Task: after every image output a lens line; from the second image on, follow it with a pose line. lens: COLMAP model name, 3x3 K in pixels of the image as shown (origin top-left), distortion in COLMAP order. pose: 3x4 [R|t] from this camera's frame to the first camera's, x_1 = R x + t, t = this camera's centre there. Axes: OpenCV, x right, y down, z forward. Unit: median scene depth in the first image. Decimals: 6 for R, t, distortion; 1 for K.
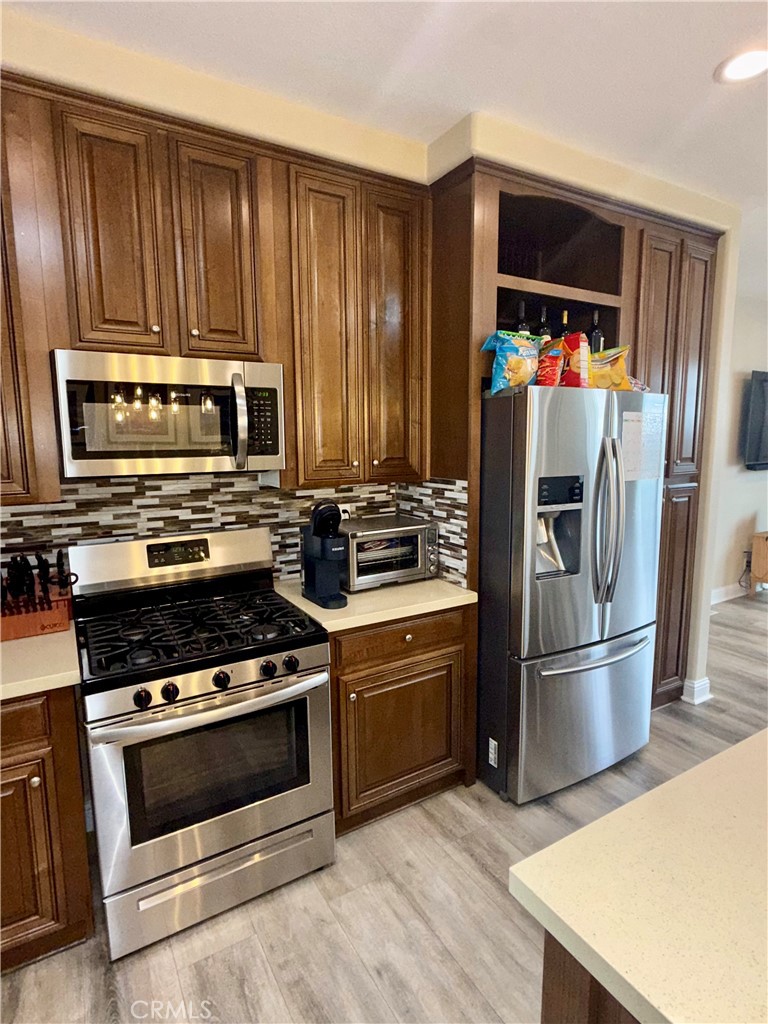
lens RADIAL K [[554.1, 0, 385.8], [0, 554.1, 511.2], [0, 0, 1]] dist [0.002449, -0.001366]
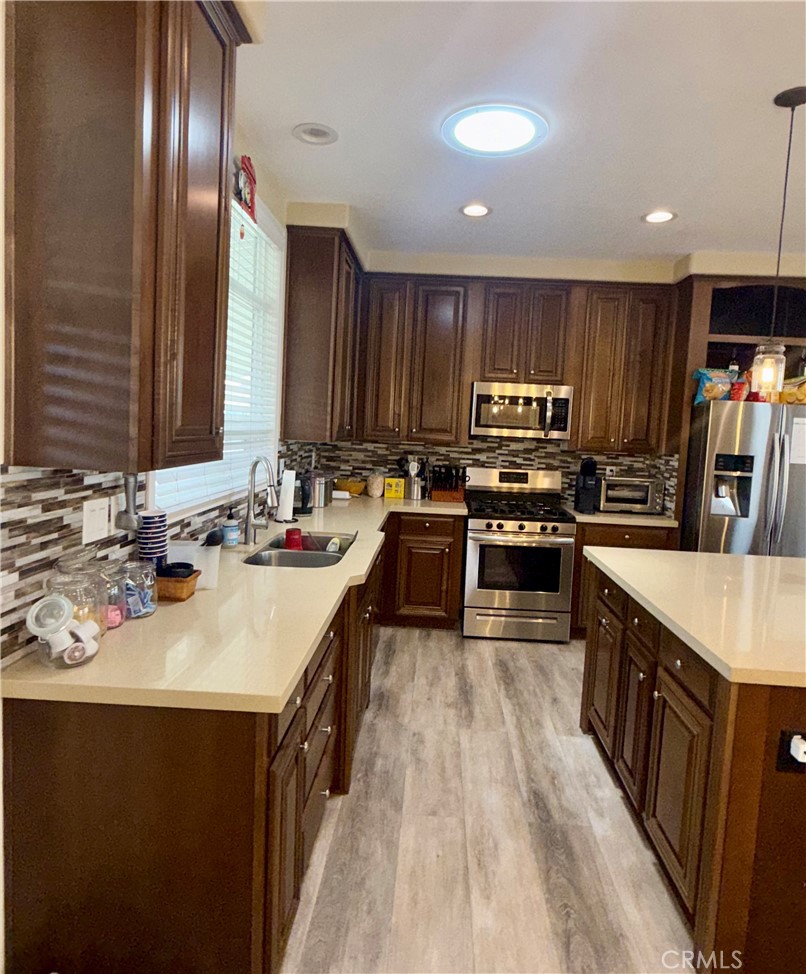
lens RADIAL K [[594.3, 0, 405.9], [0, 594.3, 469.9], [0, 0, 1]] dist [-0.005165, -0.002521]
pose [[0.829256, 0.088770, -0.551773, 0.497192], [-0.129802, 0.990898, -0.035661, 0.177148], [0.543586, 0.101194, 0.833231, -1.027720]]
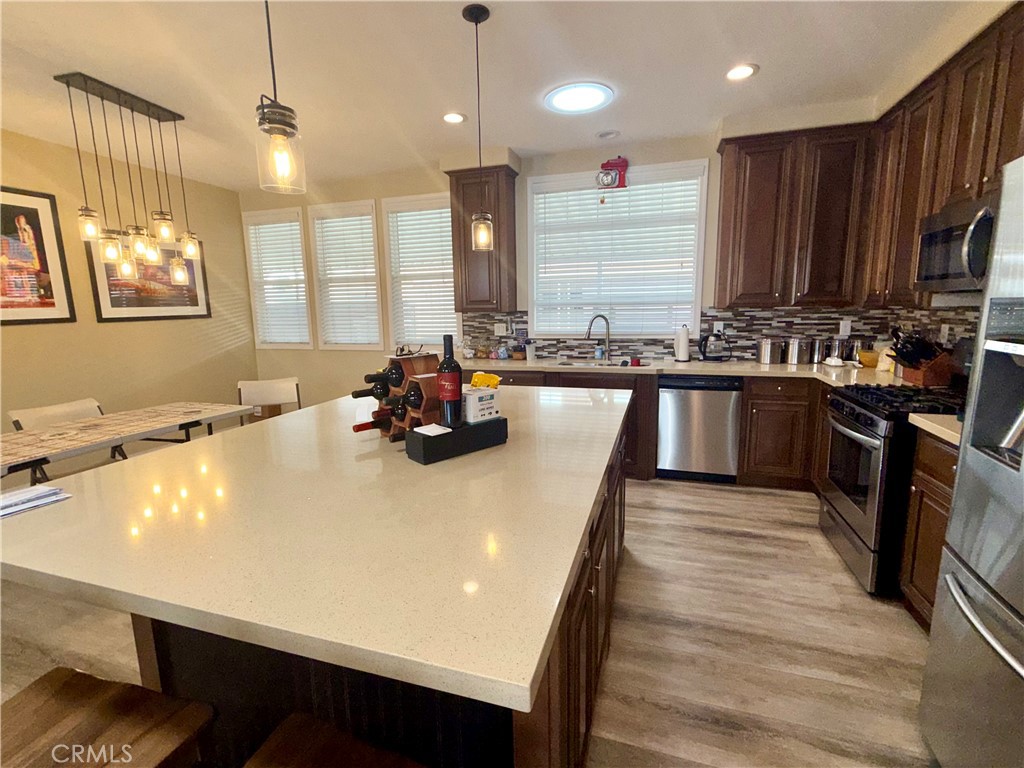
lens RADIAL K [[485.5, 0, 509.0], [0, 485.5, 376.1], [0, 0, 1]] dist [0.003856, 0.004430]
pose [[-0.743845, 0.125845, -0.656398, 1.185488], [-0.066032, 0.963471, 0.259546, -0.108346], [0.665082, 0.236406, -0.708363, 1.080986]]
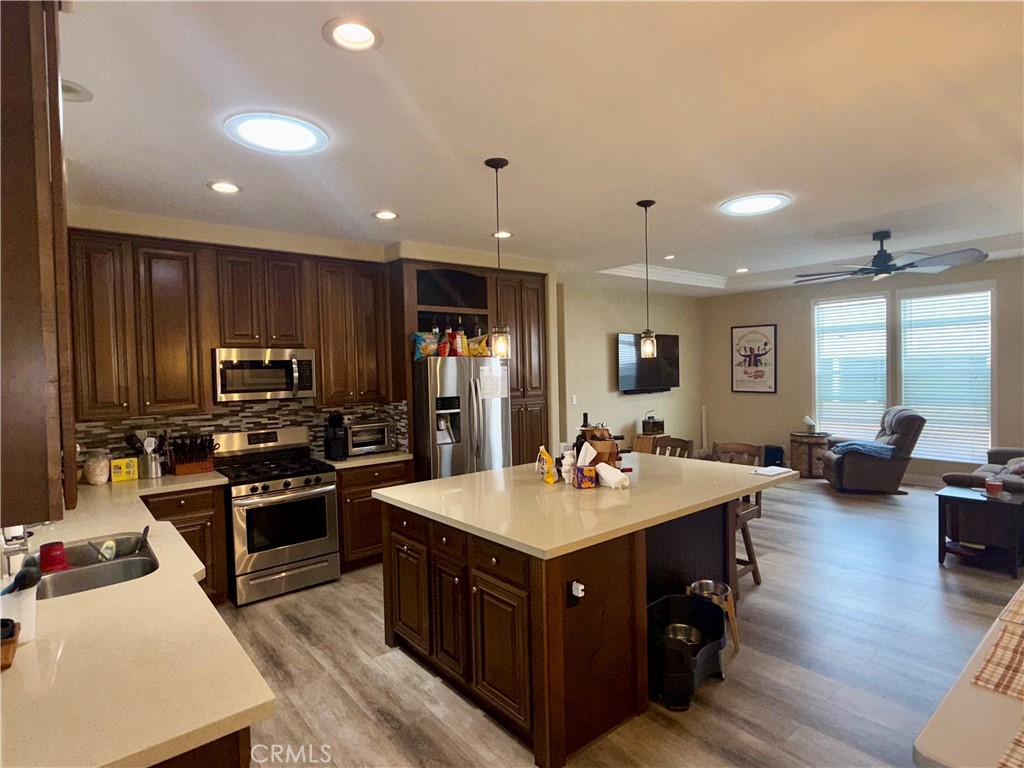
lens RADIAL K [[554.1, 0, 509.3], [0, 554.1, 385.3], [0, 0, 1]] dist [0.002449, -0.001366]
pose [[0.989283, -0.023103, 0.144169, 0.251084], [0.039318, 0.993081, -0.110658, 0.146885], [-0.140615, 0.115140, 0.983346, -1.217442]]
